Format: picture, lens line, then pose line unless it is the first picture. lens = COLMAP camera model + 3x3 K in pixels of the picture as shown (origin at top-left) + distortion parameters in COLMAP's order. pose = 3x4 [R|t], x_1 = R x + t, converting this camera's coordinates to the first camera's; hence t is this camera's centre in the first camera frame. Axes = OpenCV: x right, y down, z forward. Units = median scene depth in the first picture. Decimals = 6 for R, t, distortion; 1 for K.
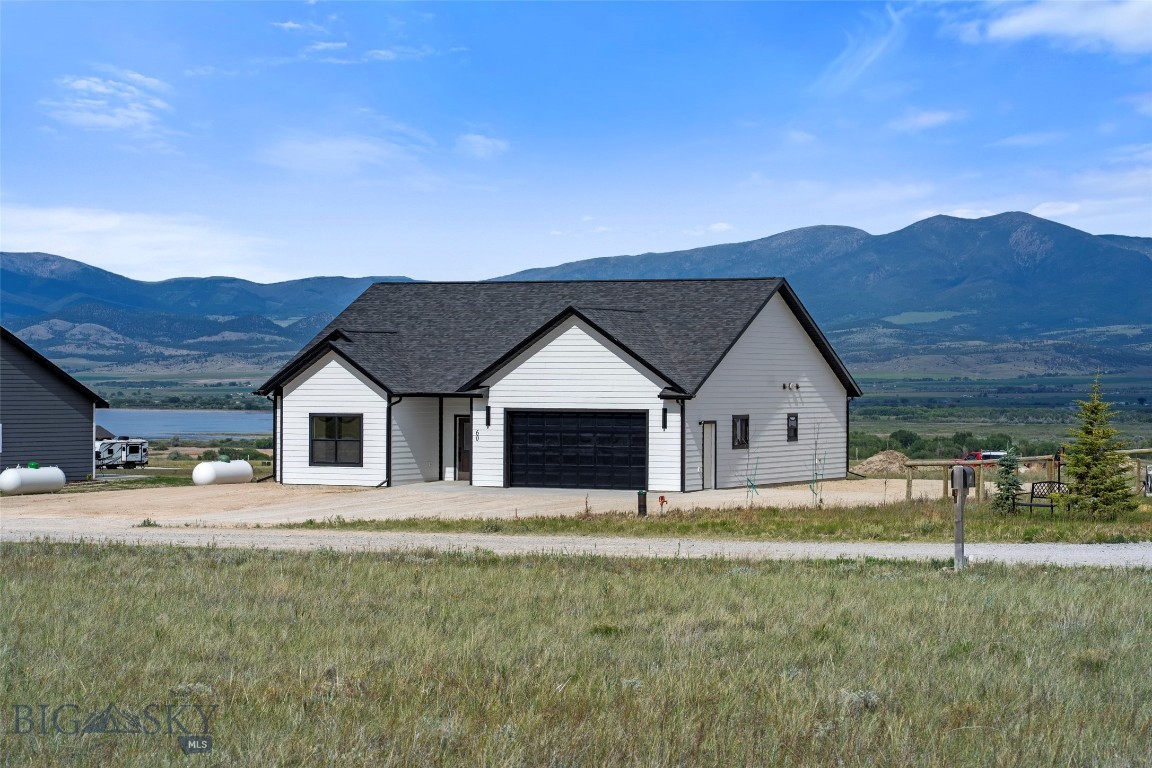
lens RADIAL K [[2750.8, 0, 576.8], [0, 2750.8, 383.2], [0, 0, 1]] dist [0.004371, 0.000000]
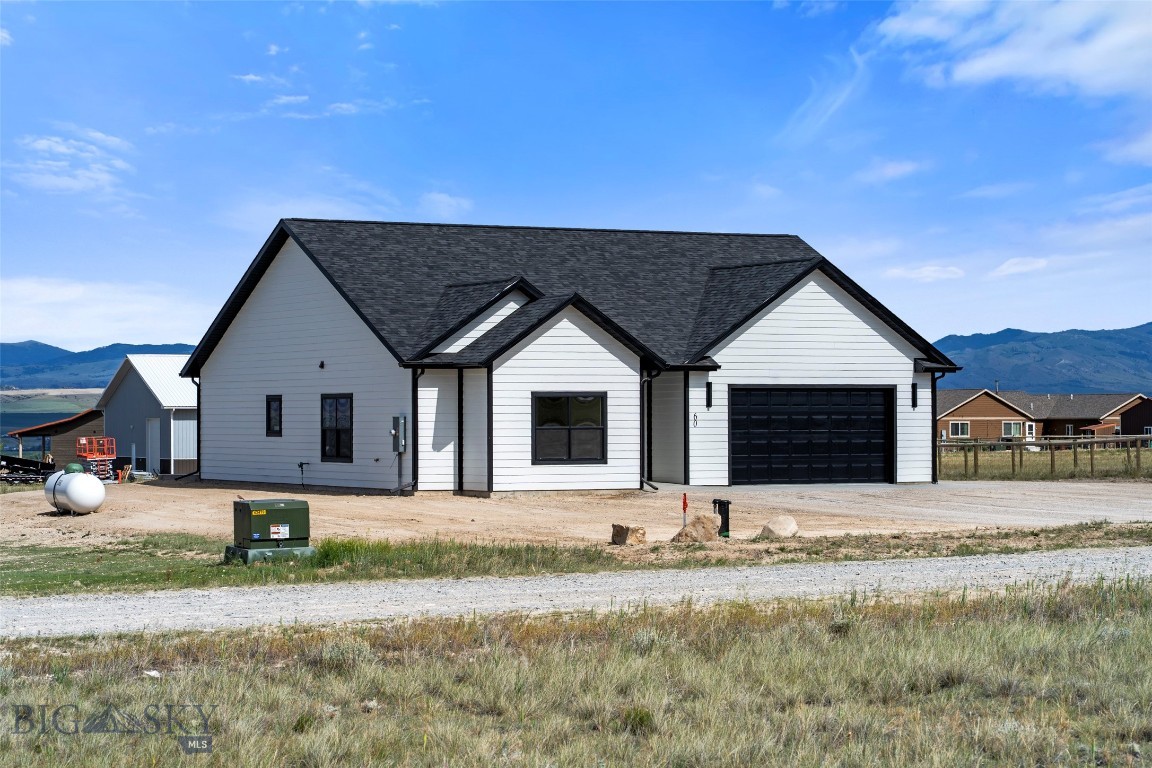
lens RADIAL K [[2750.8, 0, 574.9], [0, 2750.8, 385.5], [0, 0, 1]] dist [0.004371, 0.000000]
pose [[0.589318, 0.002512, 0.807897, -0.682451], [0.007665, 0.999933, -0.008701, 0.015783], [-0.807865, 0.011320, 0.589259, 0.573183]]
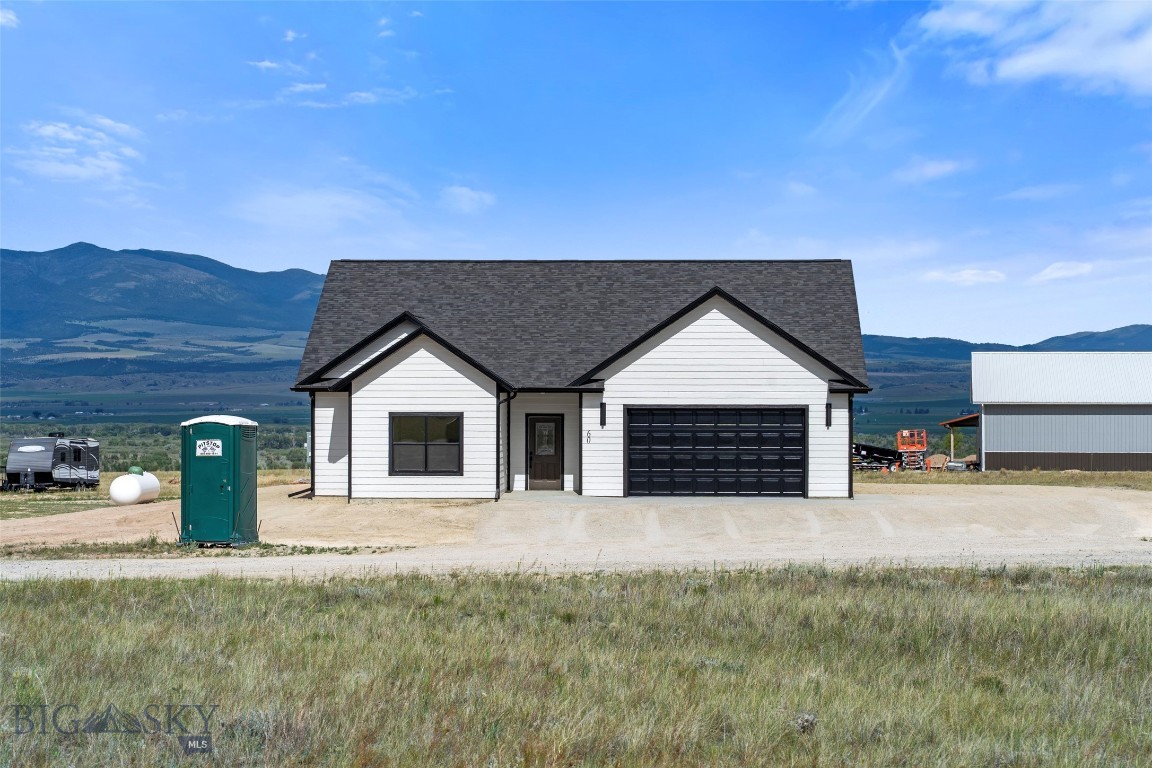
lens RADIAL K [[2750.8, 0, 580.1], [0, 2750.8, 384.1], [0, 0, 1]] dist [0.004371, 0.000000]
pose [[0.913217, -0.001562, 0.407469, -0.388678], [0.003607, 0.999984, -0.004250, 0.006154], [-0.407457, 0.005351, 0.913209, 0.219211]]
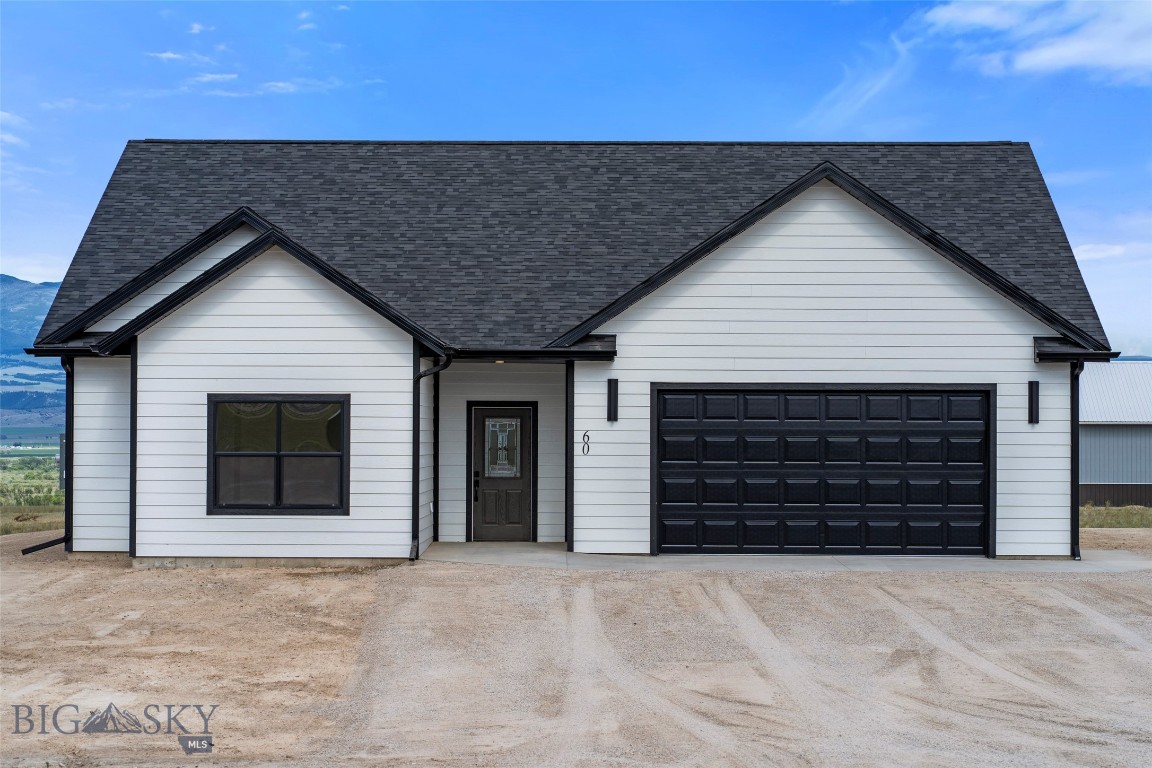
lens RADIAL K [[2750.8, 0, 578.5], [0, 2750.8, 388.8], [0, 0, 1]] dist [0.004371, 0.000000]
pose [[0.902546, 0.005201, 0.430561, -0.235287], [0.001593, 0.999880, -0.015416, 0.017089], [-0.430590, 0.014599, 0.902430, 0.588215]]
